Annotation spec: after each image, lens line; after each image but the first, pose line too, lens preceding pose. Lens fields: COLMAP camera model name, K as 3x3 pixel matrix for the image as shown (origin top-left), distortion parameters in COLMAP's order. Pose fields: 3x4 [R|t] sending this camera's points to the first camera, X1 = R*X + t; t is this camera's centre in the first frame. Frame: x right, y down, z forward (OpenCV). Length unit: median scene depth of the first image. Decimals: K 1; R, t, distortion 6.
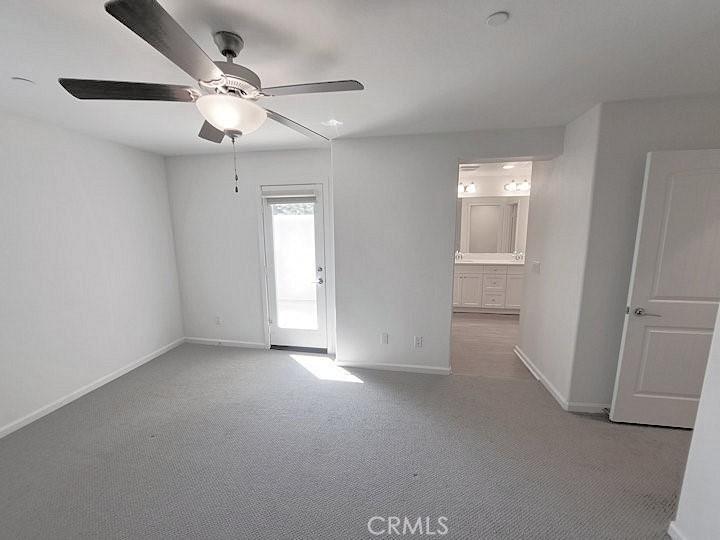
lens RADIAL K [[289.2, 0, 356.9], [0, 289.2, 272.4], [0, 0, 1]] dist [-0.002951, -0.000167]
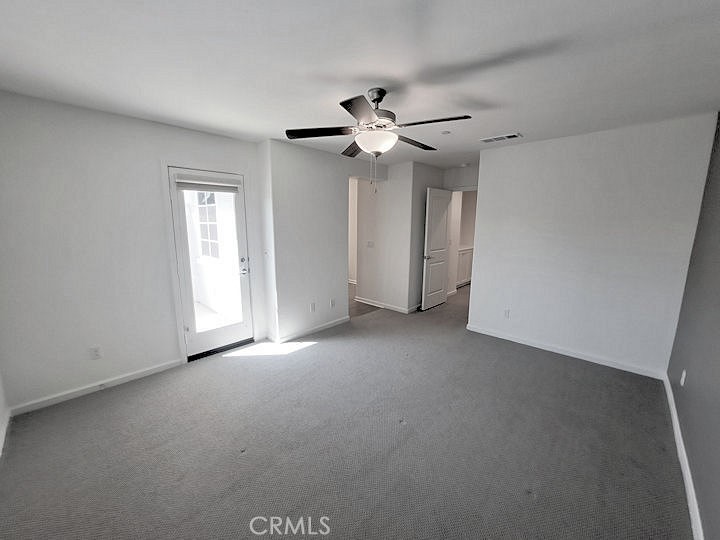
lens RADIAL K [[291.9, 0, 360.0], [0, 291.9, 270.0], [0, 0, 1]] dist [0.000021, -0.000043]
pose [[0.544805, -0.133334, 0.827895, -0.807277], [0.119982, 0.989515, 0.080407, -0.010176], [-0.829935, 0.055526, 0.555090, 0.111935]]
